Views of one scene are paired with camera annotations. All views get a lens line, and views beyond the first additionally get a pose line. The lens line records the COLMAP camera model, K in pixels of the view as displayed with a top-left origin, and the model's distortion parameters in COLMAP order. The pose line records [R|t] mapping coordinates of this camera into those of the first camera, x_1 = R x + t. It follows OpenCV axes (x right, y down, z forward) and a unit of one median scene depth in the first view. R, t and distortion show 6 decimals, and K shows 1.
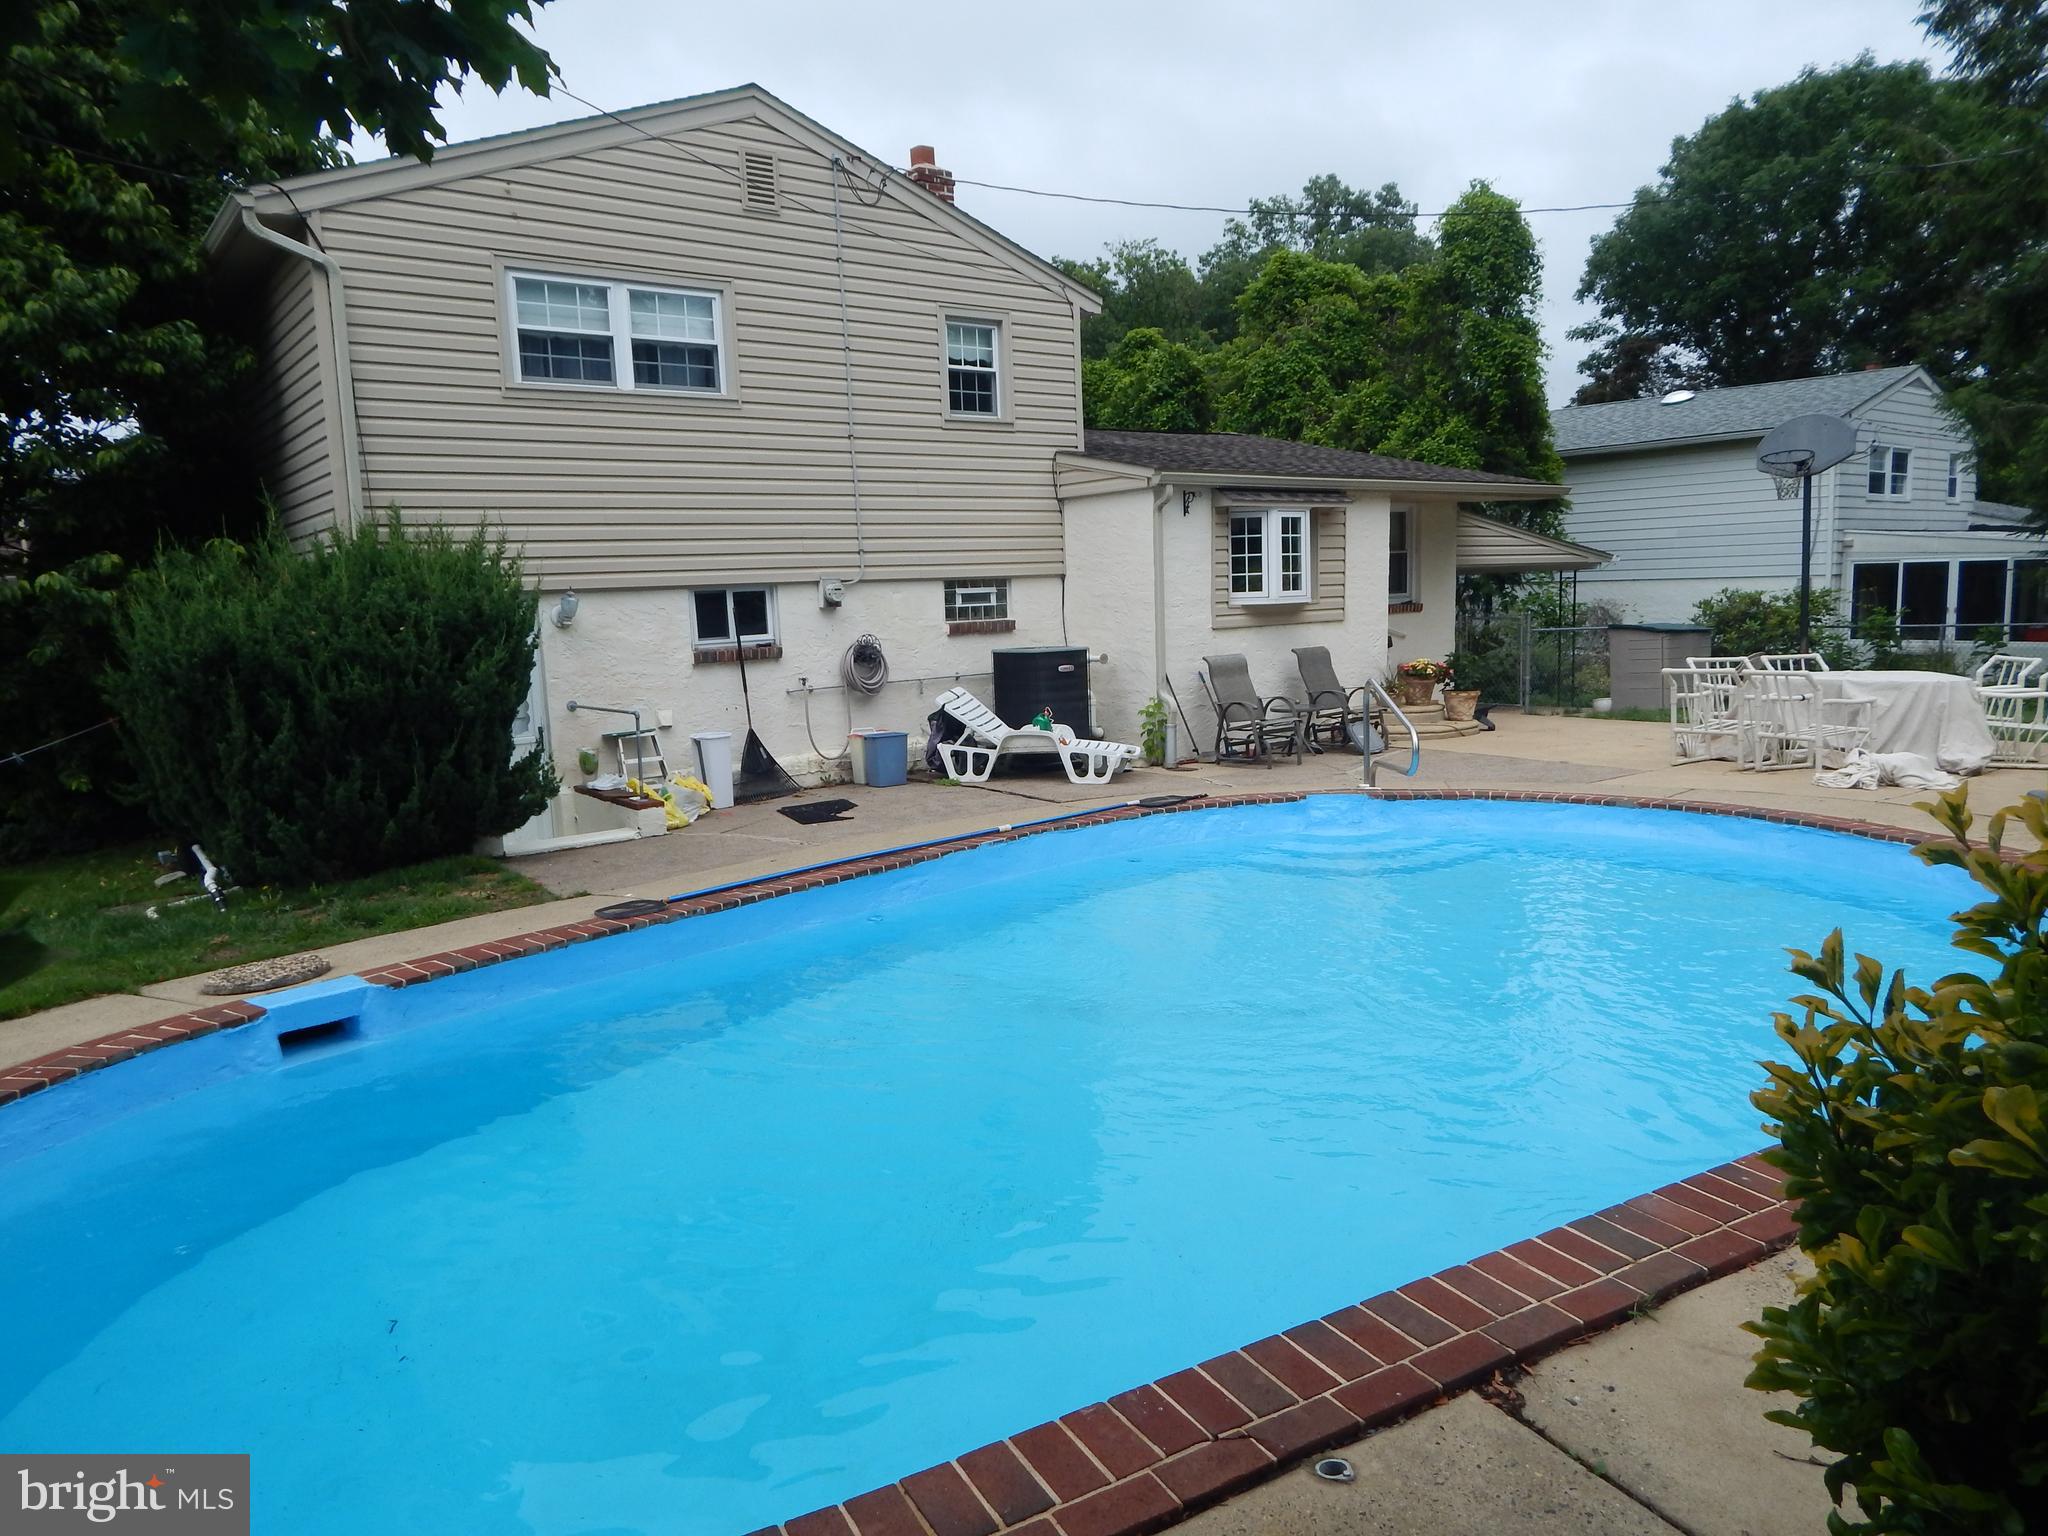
lens RADIAL K [[1337.5, 0, 1026.0], [0, 1337.5, 763.7], [0, 0, 1]] dist [-0.002737, -0.006742]
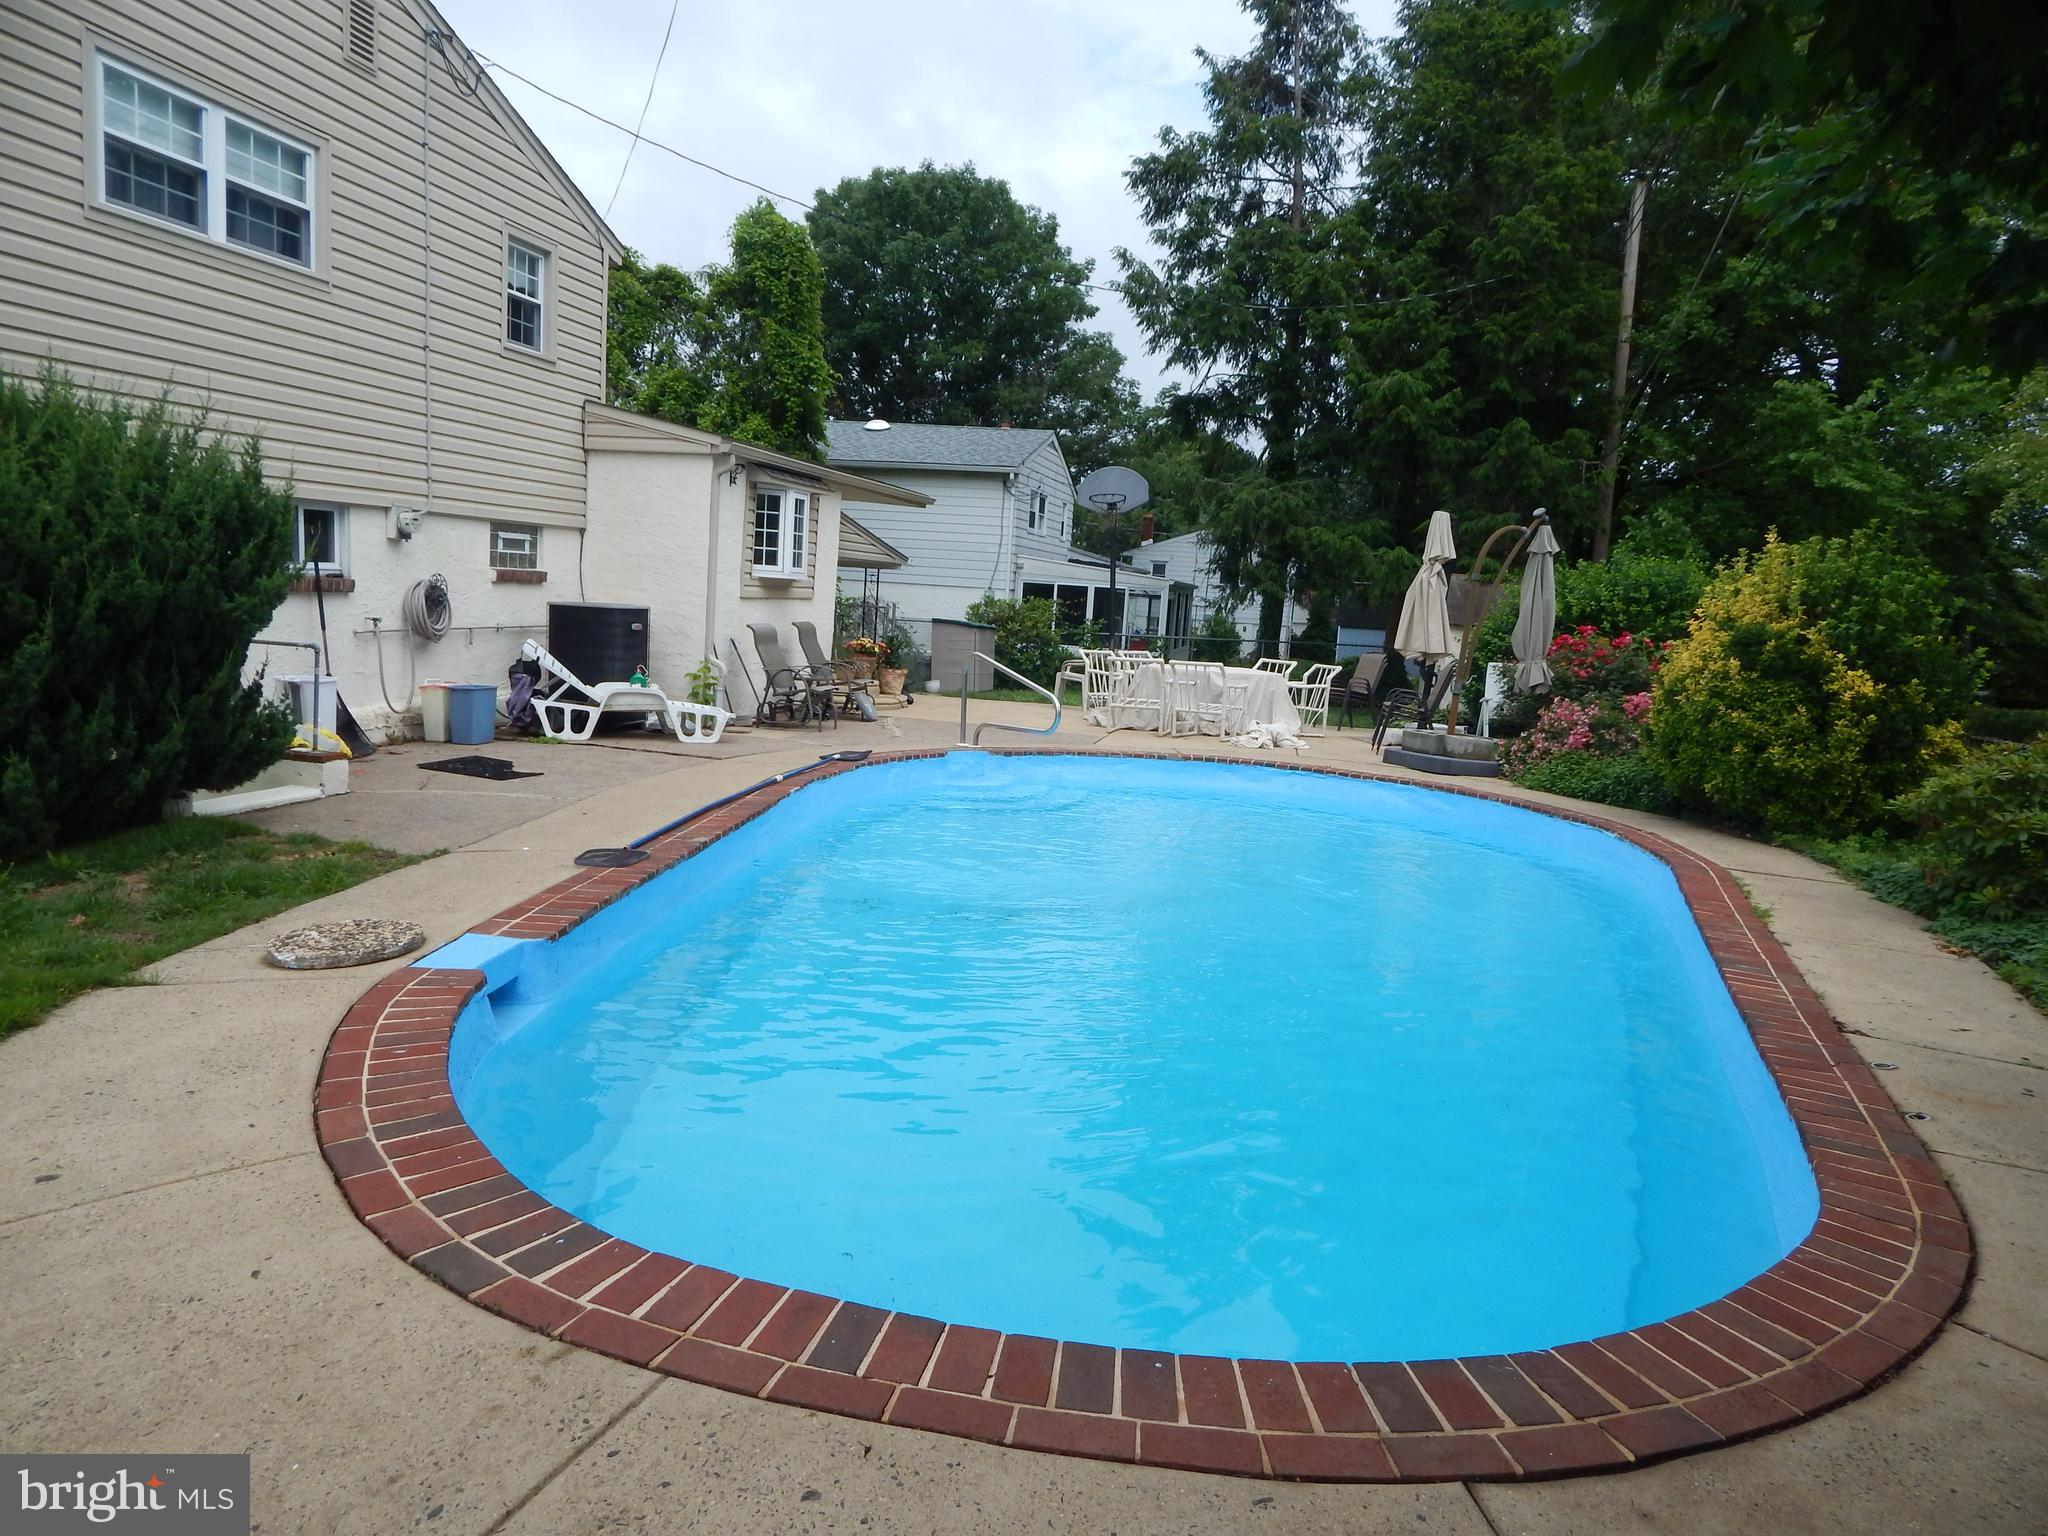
lens RADIAL K [[1353.2, 0, 1024.9], [0, 1353.2, 757.9], [0, 0, 1]] dist [0.001186, -0.004928]
pose [[0.763743, 0.002643, 0.645515, -0.386698], [-0.004769, 0.999987, 0.001549, 0.021569], [-0.645503, -0.004262, 0.763746, 0.059469]]
